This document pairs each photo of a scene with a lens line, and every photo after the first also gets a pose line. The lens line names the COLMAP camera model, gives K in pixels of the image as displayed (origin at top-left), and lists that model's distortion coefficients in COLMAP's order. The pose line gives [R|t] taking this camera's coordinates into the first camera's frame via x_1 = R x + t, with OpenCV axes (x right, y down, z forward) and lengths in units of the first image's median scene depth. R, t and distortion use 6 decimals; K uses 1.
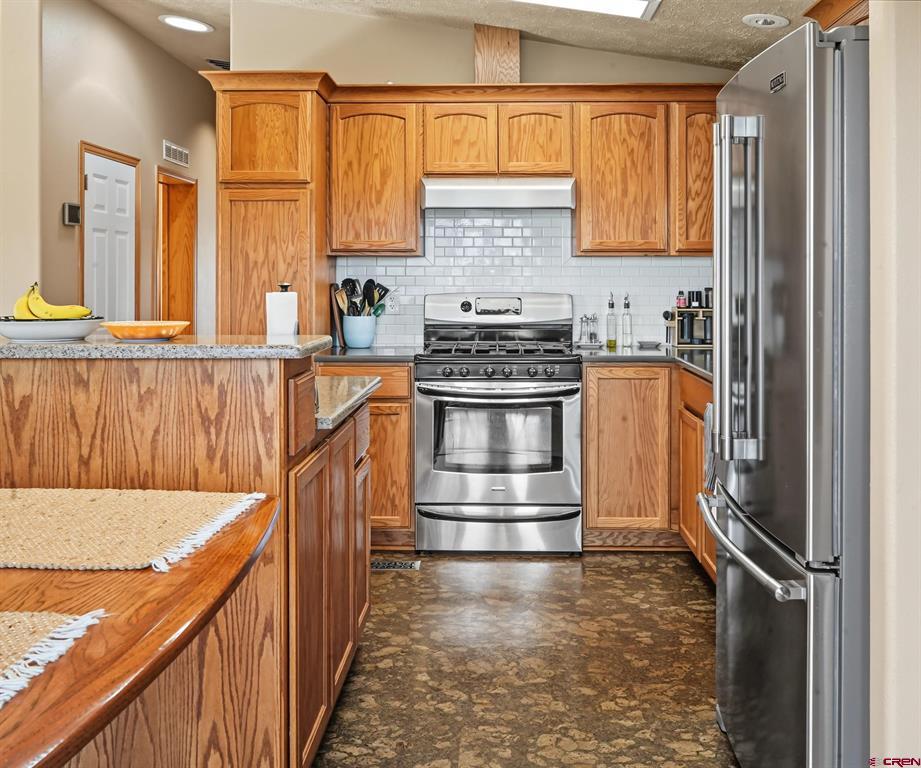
lens RADIAL K [[965.1, 0, 460.2], [0, 965.1, 261.6], [0, 0, 1]] dist [0.000610, 0.000939]
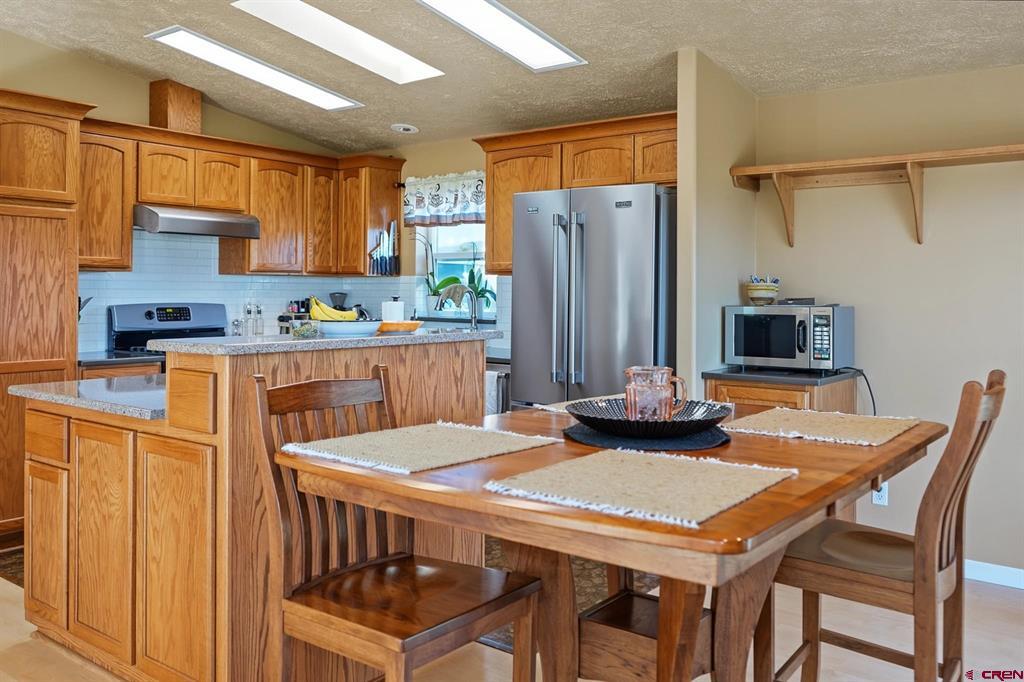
lens RADIAL K [[852.6, 0, 512.1], [0, 852.6, 282.3], [0, 0, 1]] dist [0.001734, 0.001779]
pose [[0.598340, 0.011547, 0.801159, -0.634436], [-0.017886, 0.999839, -0.001052, -0.000464], [-0.801043, -0.013700, 0.598450, 0.022051]]
